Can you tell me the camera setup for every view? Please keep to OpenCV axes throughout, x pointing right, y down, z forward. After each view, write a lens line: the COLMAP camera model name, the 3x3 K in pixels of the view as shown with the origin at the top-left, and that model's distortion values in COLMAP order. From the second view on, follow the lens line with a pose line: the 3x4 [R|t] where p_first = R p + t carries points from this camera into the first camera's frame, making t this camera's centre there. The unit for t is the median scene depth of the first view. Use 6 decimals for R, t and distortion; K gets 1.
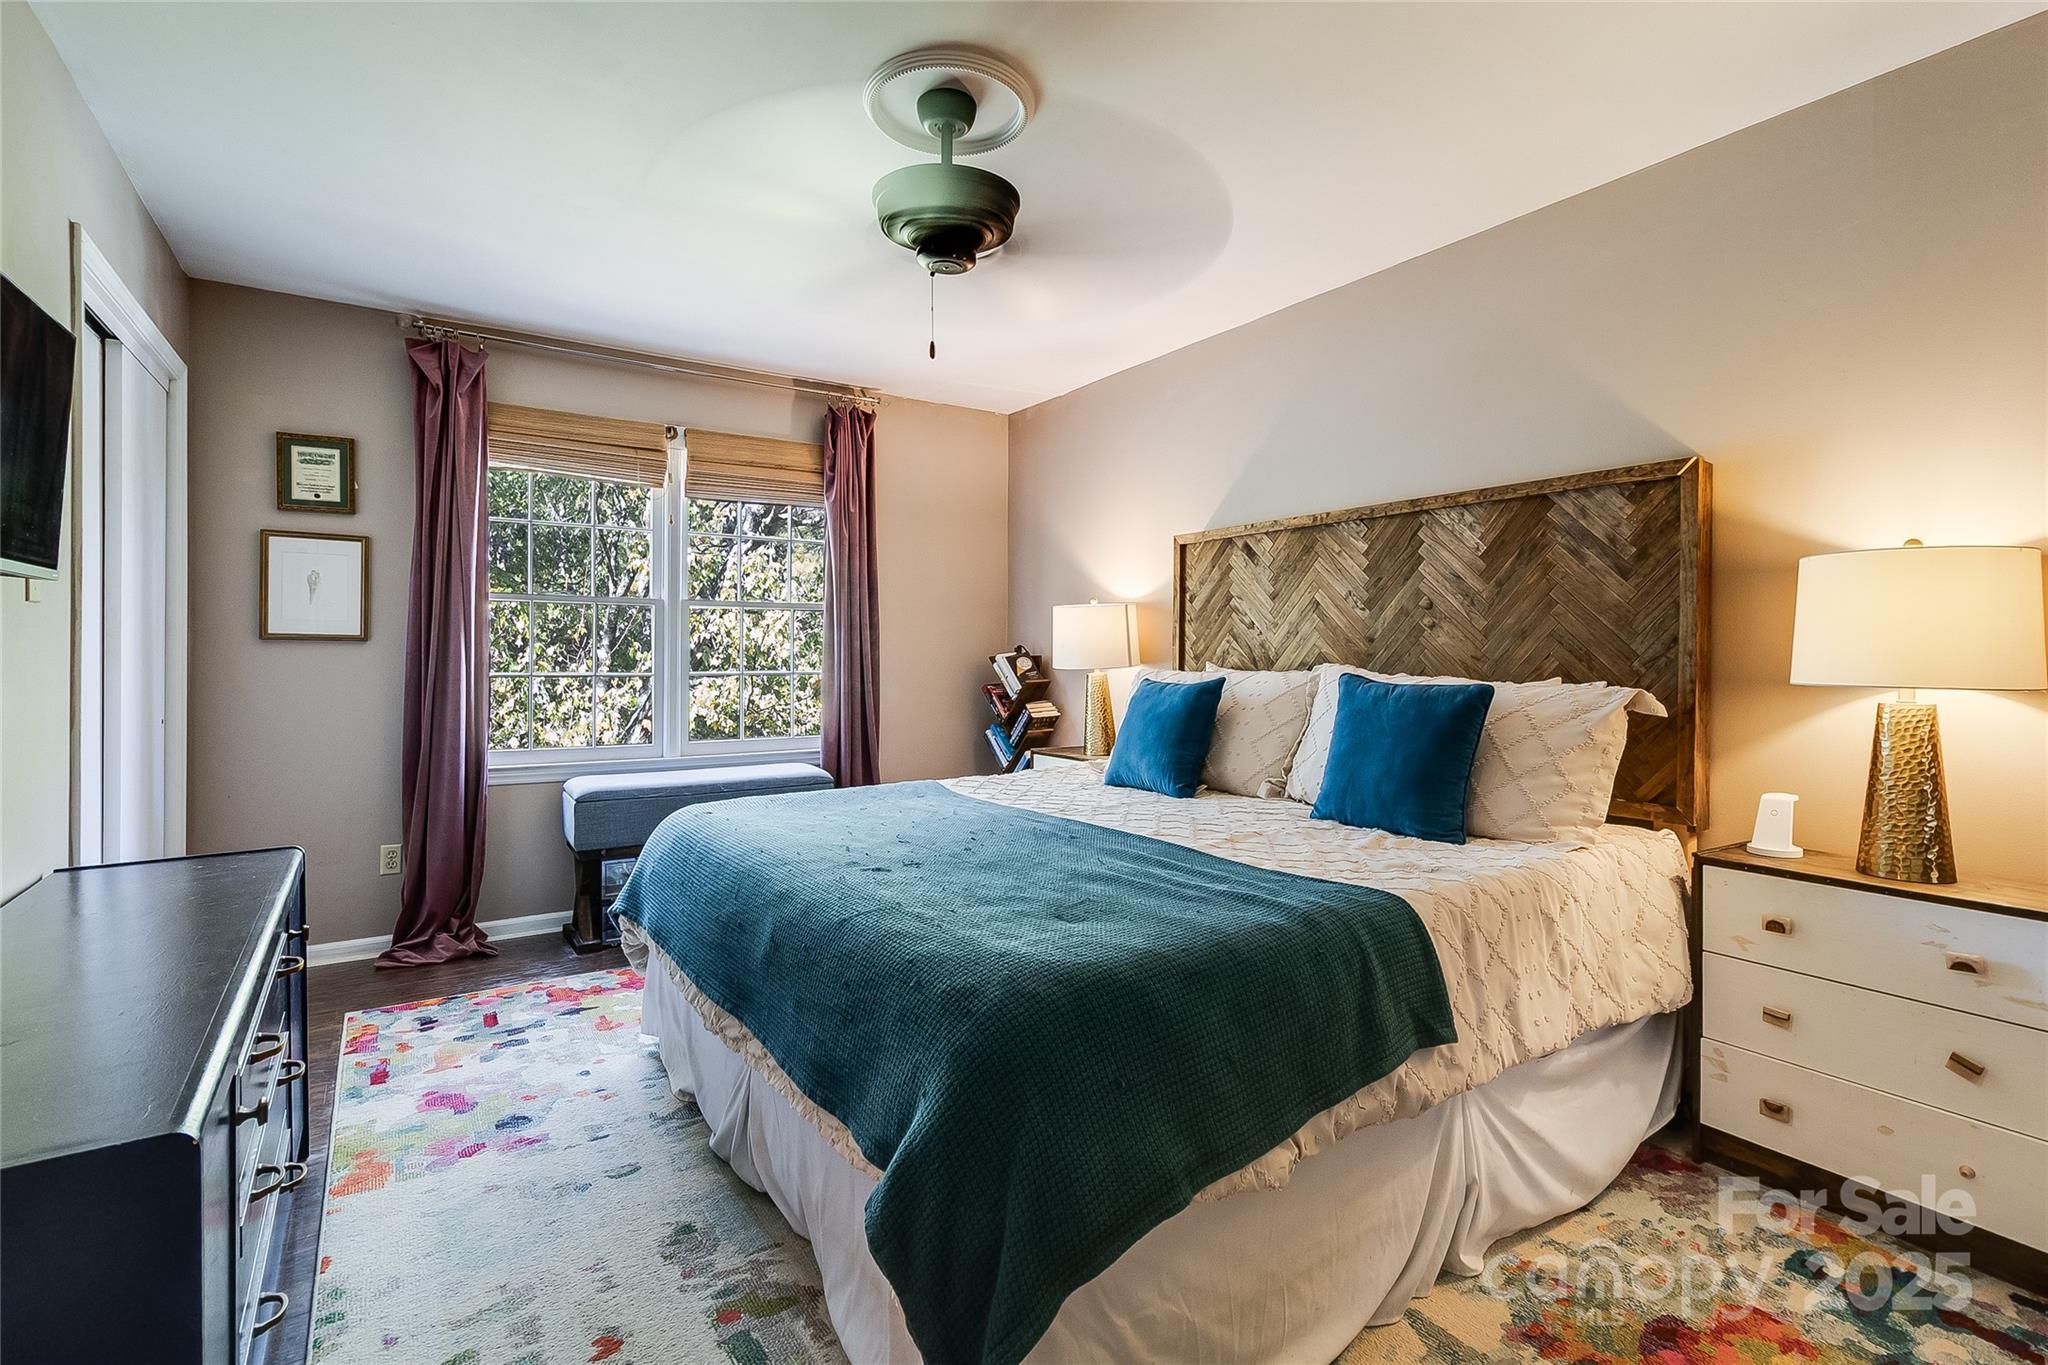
lens RADIAL K [[962.3, 0, 1034.8], [0, 962.3, 653.3], [0, 0, 1]] dist [0.001181, 0.000639]
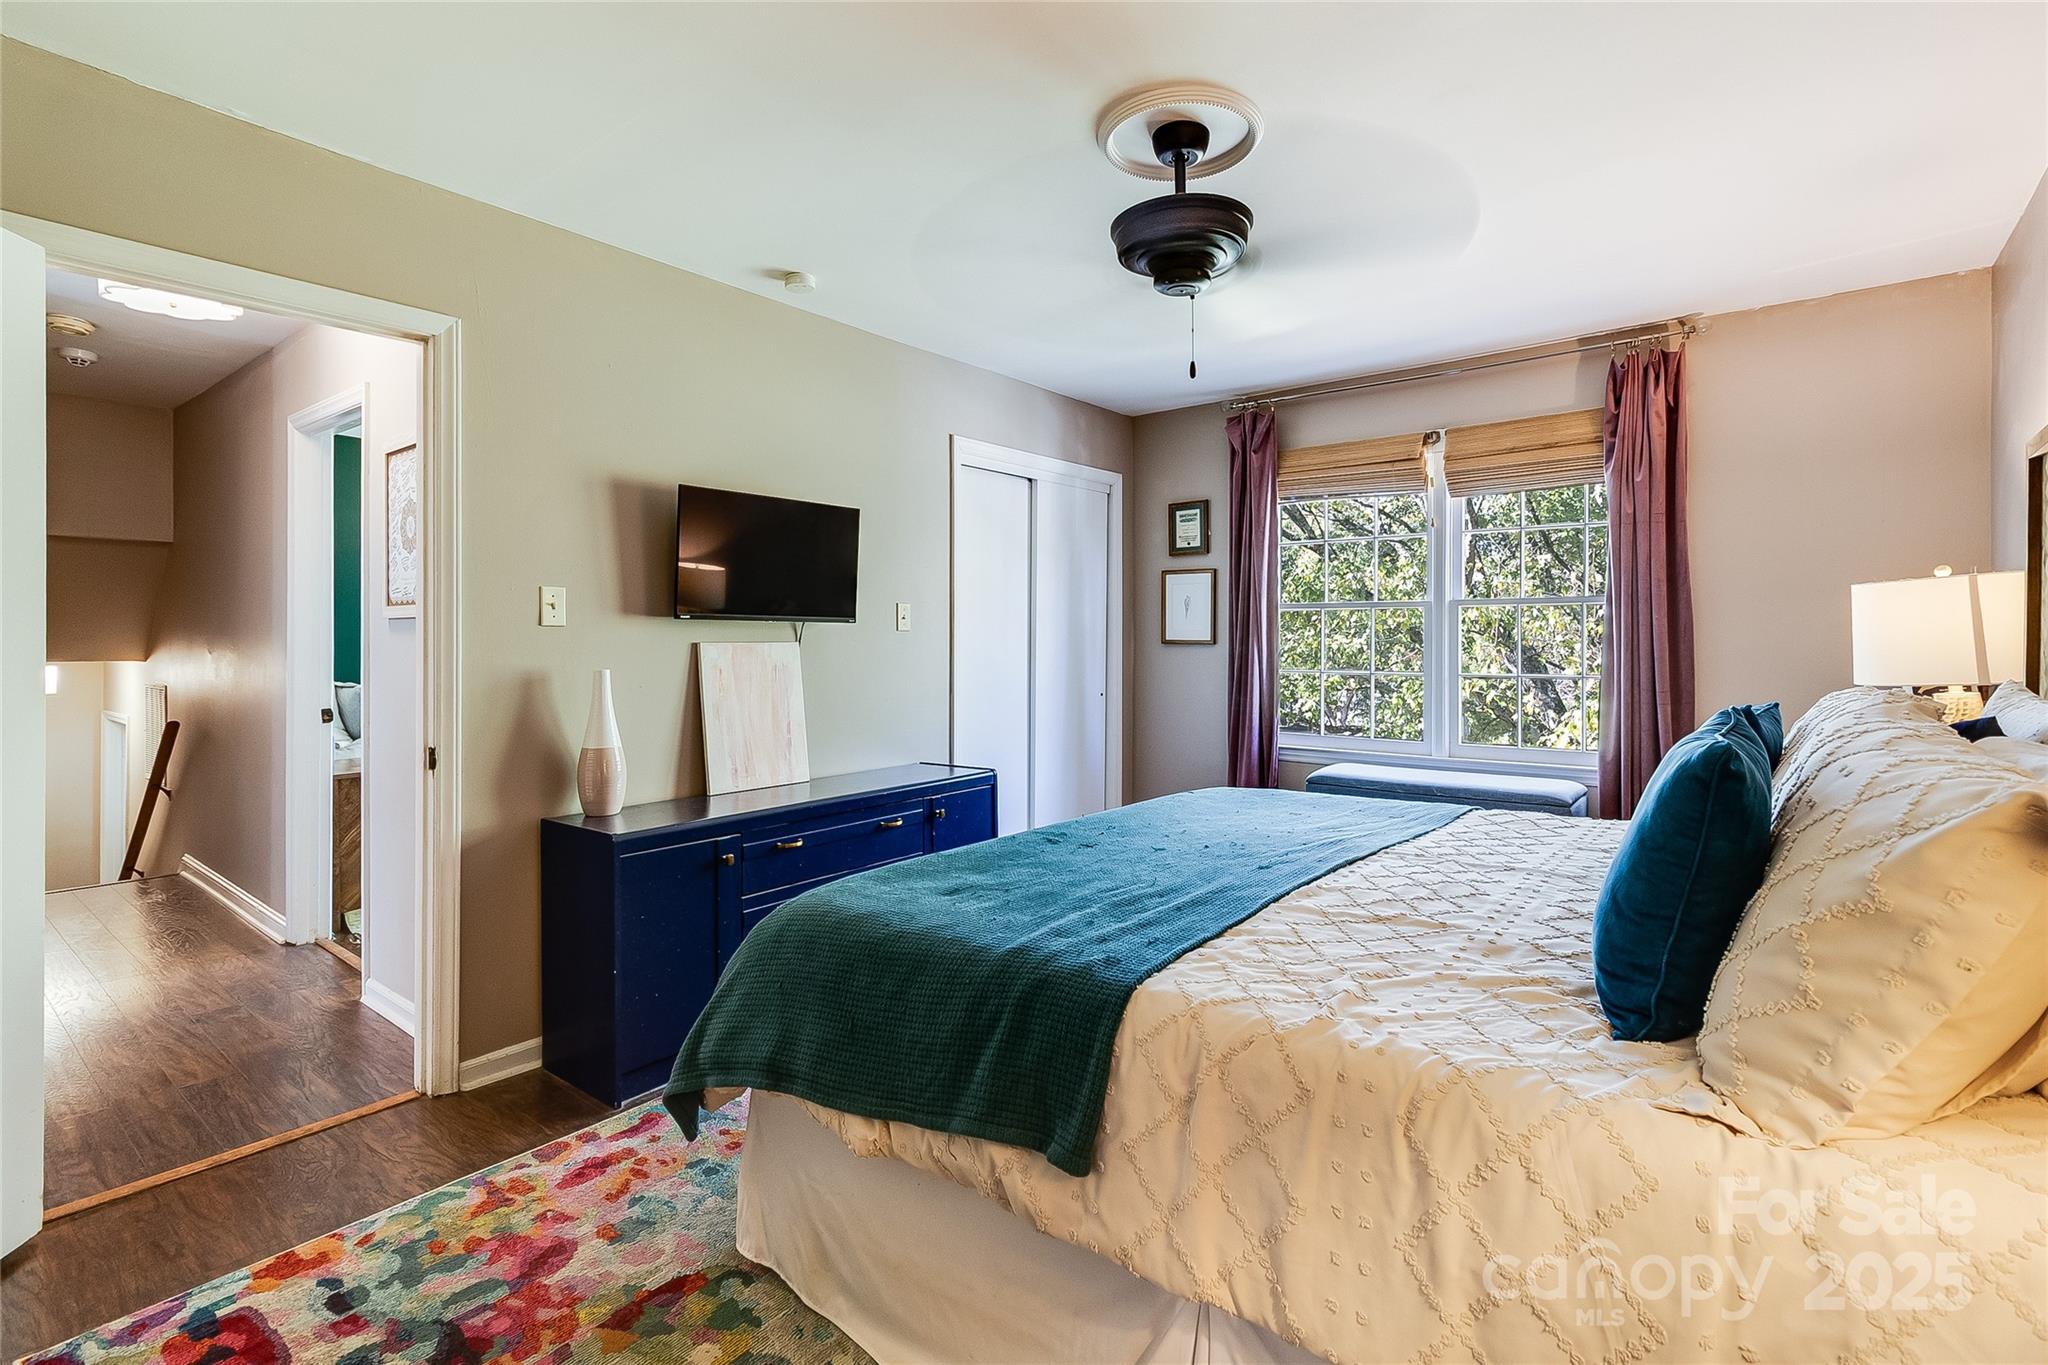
lens RADIAL K [[962.3, 0, 1034.8], [0, 962.3, 653.3], [0, 0, 1]] dist [0.001181, 0.000639]
pose [[0.303787, 0.008538, -0.952702, 0.543991], [0.002449, 0.999950, 0.009742, -0.014364], [0.952737, -0.005293, 0.303751, 0.339319]]
